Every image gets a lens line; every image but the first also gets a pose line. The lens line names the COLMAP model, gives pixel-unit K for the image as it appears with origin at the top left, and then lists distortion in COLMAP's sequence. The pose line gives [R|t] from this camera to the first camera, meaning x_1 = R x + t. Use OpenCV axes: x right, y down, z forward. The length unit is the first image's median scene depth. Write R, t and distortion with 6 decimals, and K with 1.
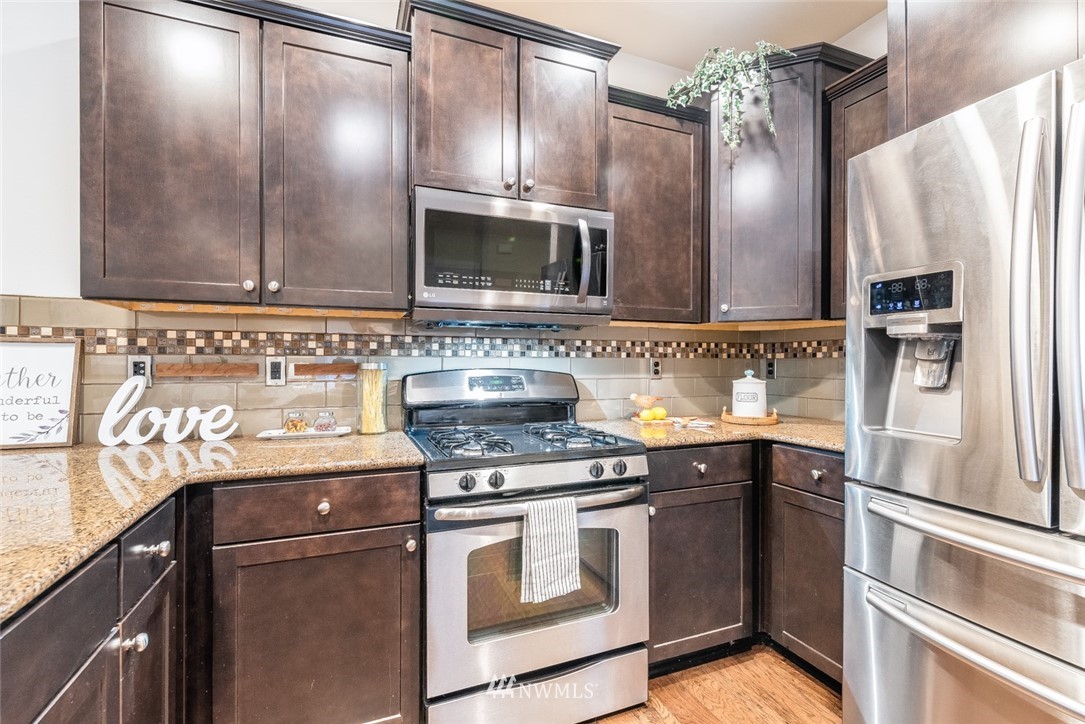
lens RADIAL K [[471.7, 0, 536.4], [0, 471.7, 362.4], [0, 0, 1]] dist [-0.002167, -0.000845]
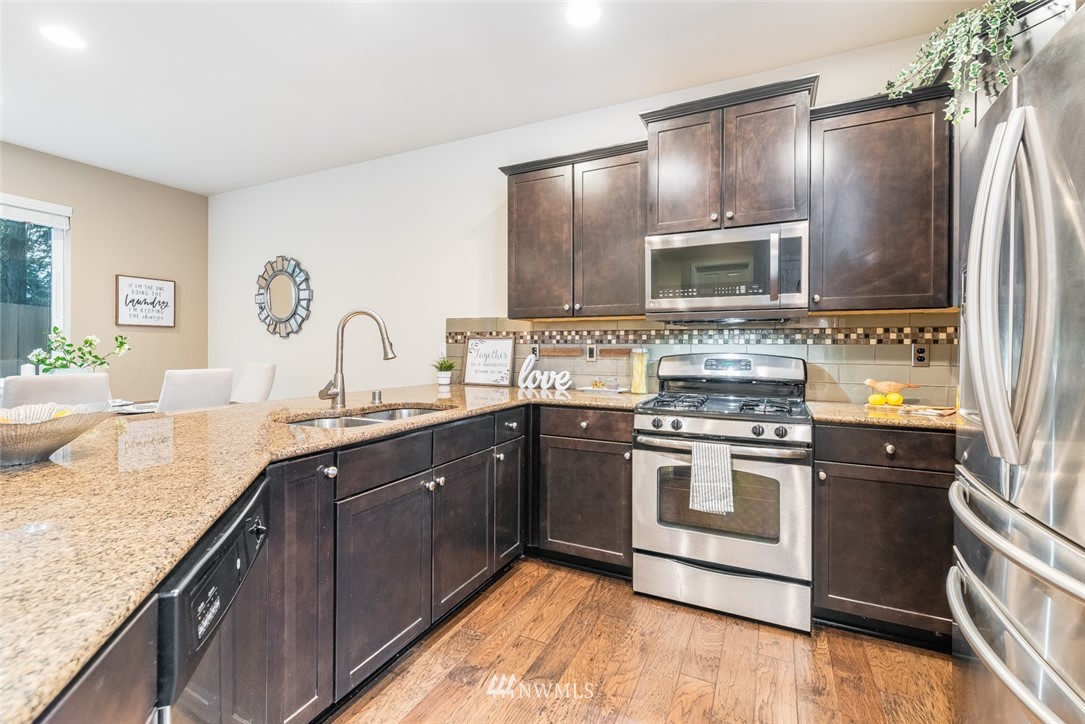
lens RADIAL K [[471.7, 0, 551.5], [0, 471.7, 345.7], [0, 0, 1]] dist [-0.002167, -0.000845]
pose [[0.674842, -0.001644, -0.737960, 0.650300], [-0.003422, 0.999980, -0.005357, 0.001325], [0.737954, 0.006140, 0.674823, -0.282723]]
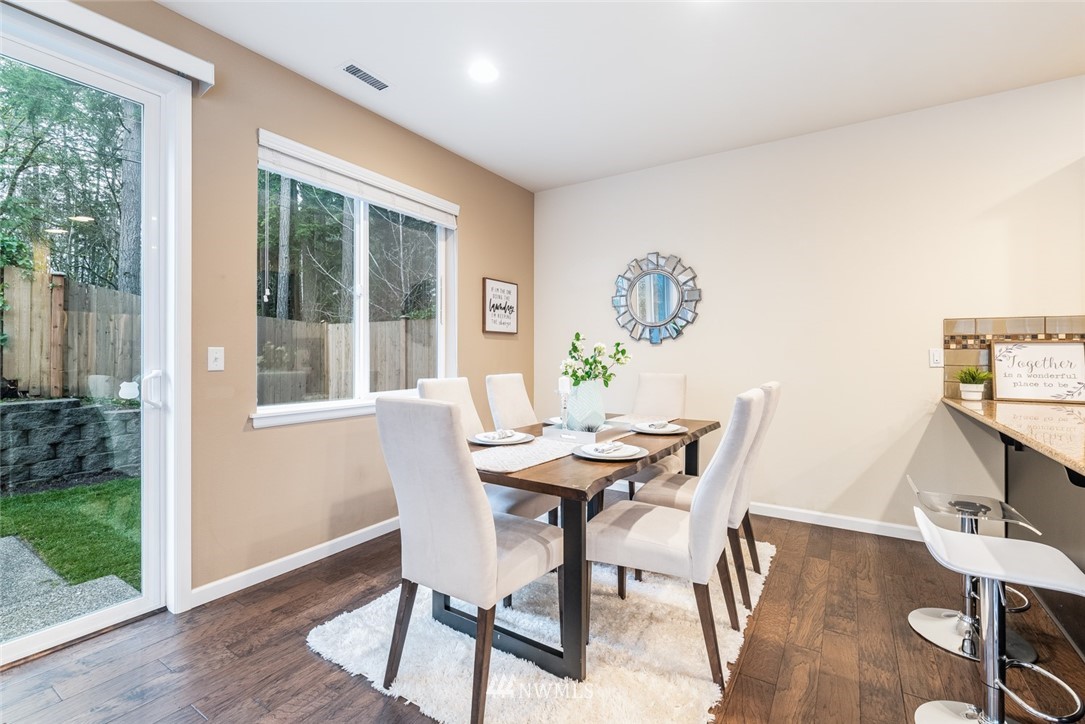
lens RADIAL K [[471.7, 0, 560.7], [0, 471.7, 348.7], [0, 0, 1]] dist [-0.002167, -0.000845]
pose [[0.586303, -0.009662, -0.810034, -0.657307], [0.002192, 0.999944, -0.010341, -0.006281], [0.810089, 0.004288, 0.586291, -1.357987]]
